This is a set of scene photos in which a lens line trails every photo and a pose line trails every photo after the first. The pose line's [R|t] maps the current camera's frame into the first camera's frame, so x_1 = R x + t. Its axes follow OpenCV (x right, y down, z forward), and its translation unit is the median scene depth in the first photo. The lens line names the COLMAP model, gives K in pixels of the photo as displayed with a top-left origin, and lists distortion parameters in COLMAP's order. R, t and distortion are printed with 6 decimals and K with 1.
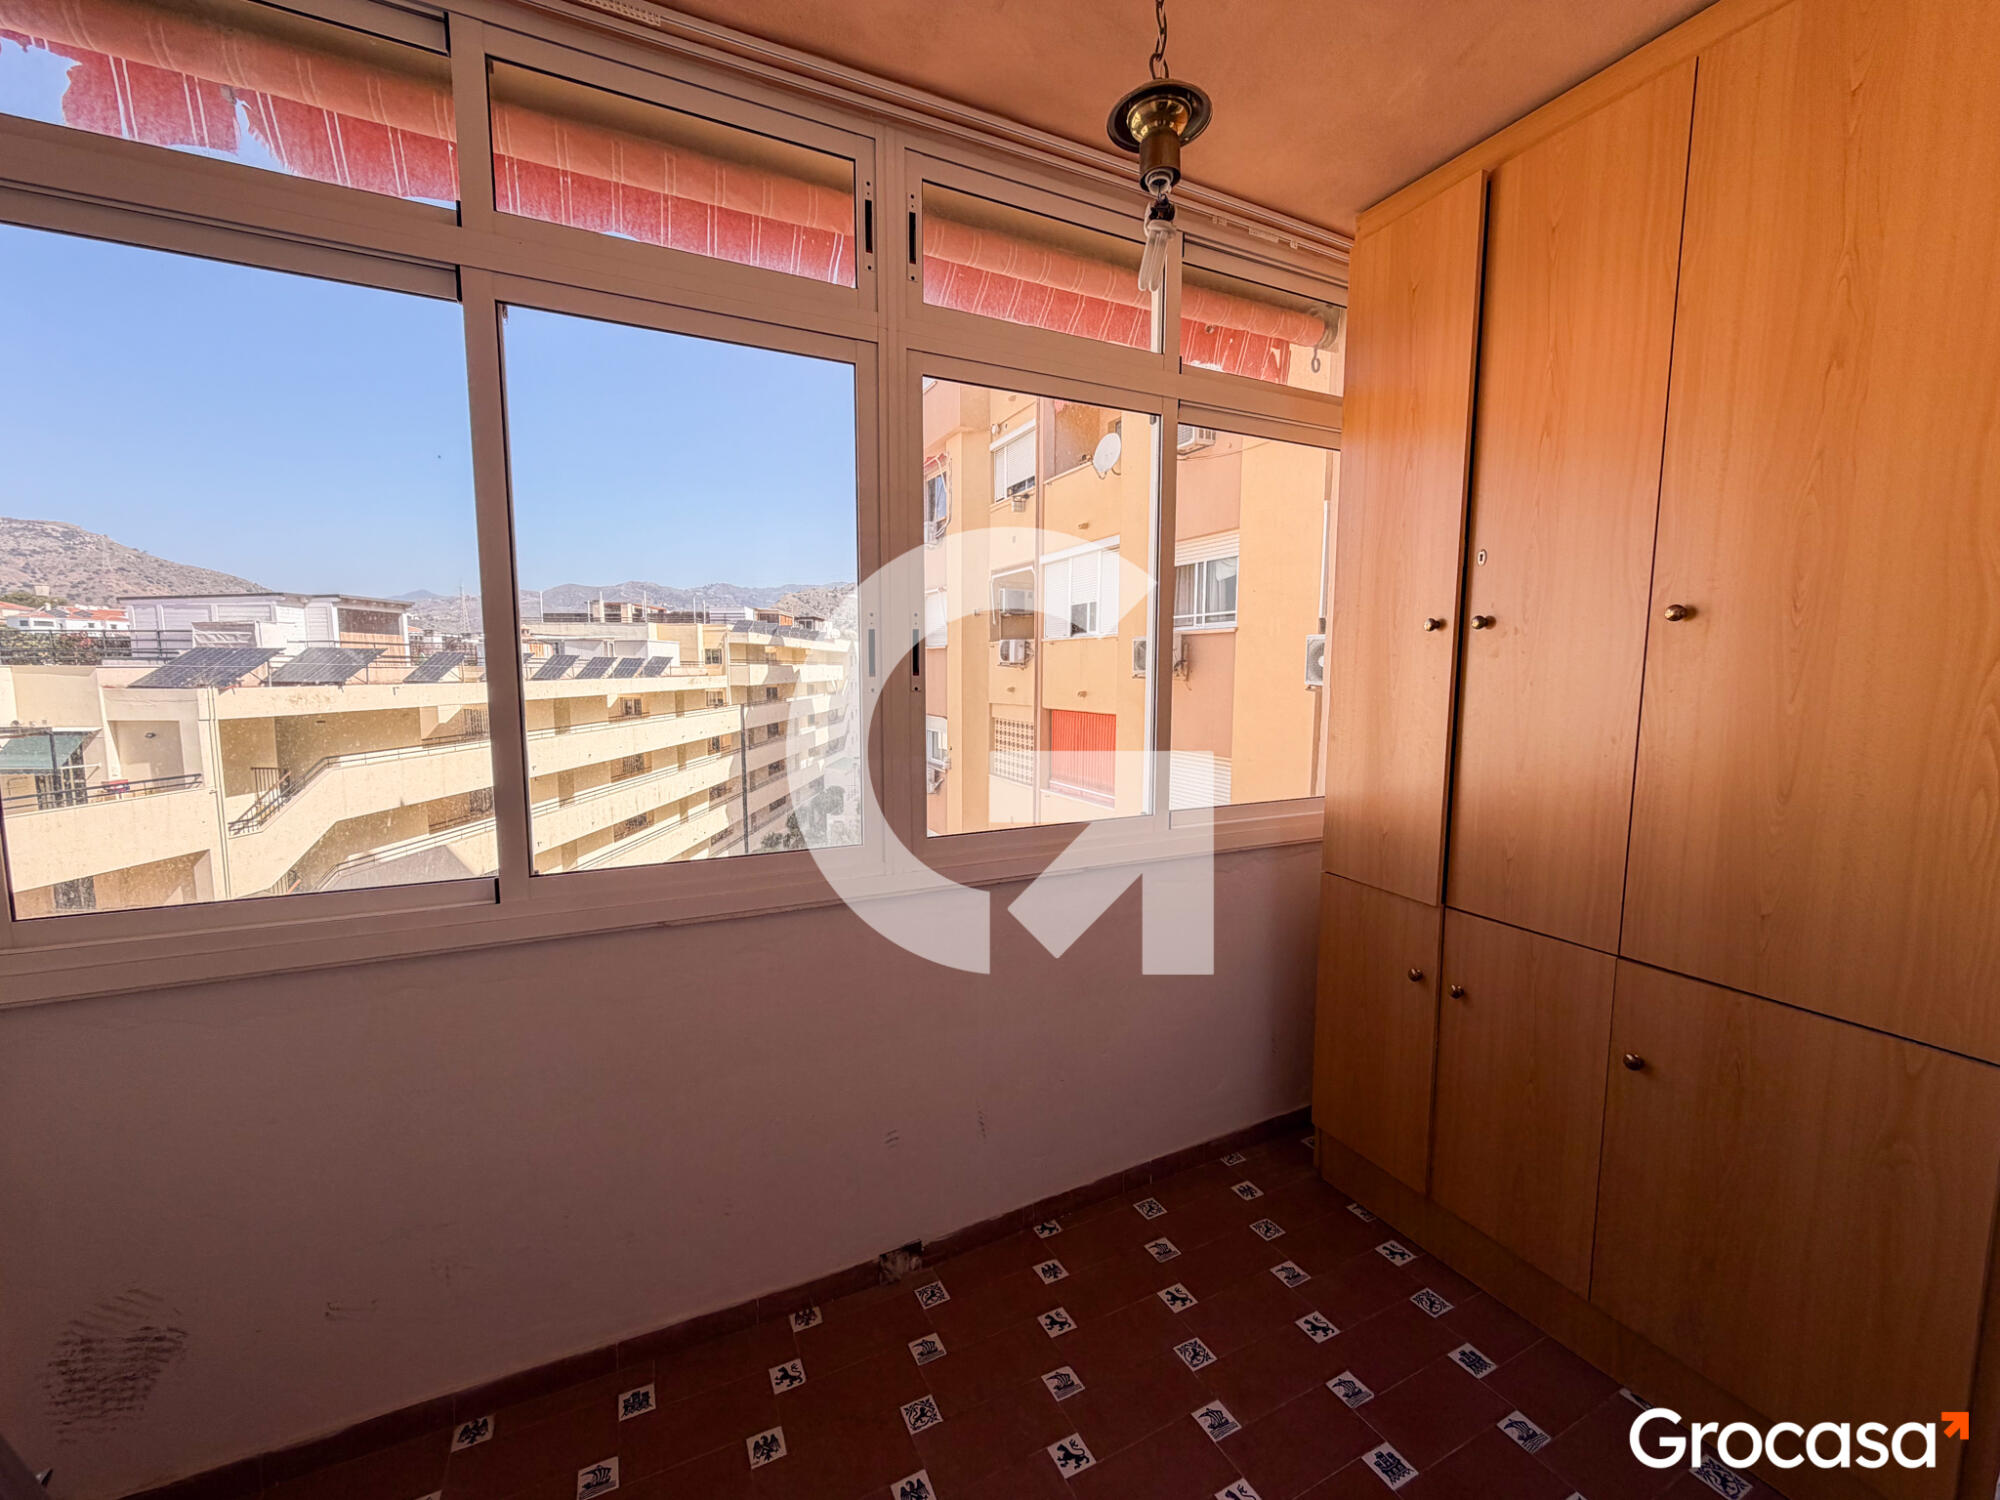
lens RADIAL K [[795.7, 0, 994.2], [0, 795.7, 751.1], [0, 0, 1]] dist [-0.000202, 0.000462]
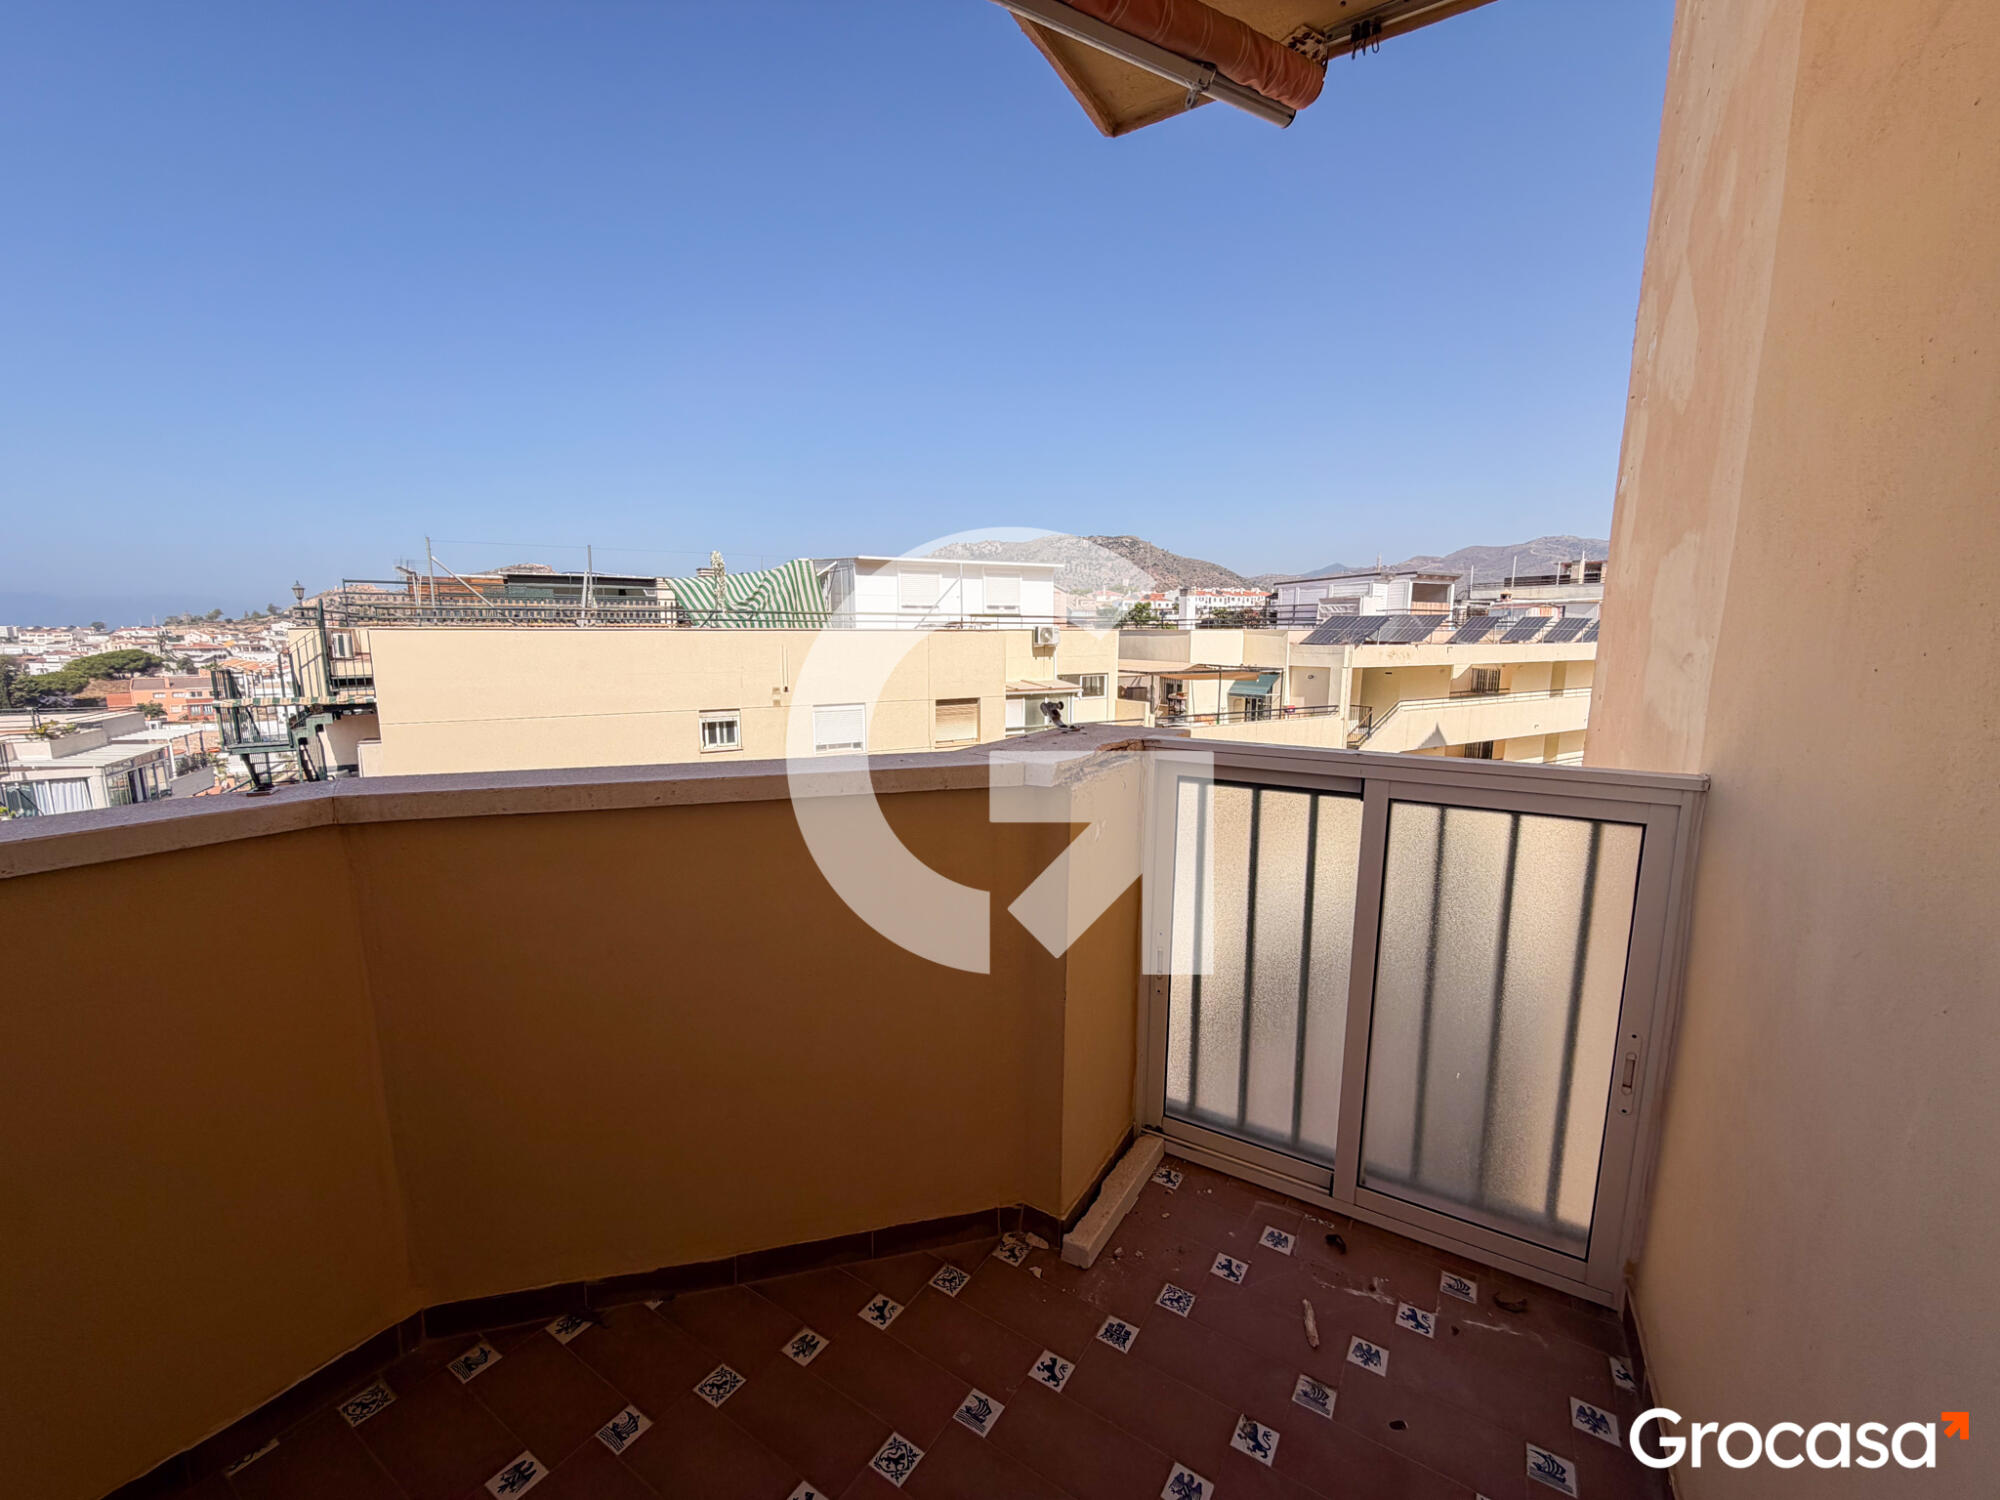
lens RADIAL K [[794.0, 0, 997.0], [0, 794.0, 749.3], [0, 0, 1]] dist [-0.000421, -0.000102]
pose [[0.536874, 0.121556, -0.834859, -0.094481], [-0.087070, 0.992265, 0.088483, 0.023977], [0.839157, 0.025187, 0.543305, -0.197938]]
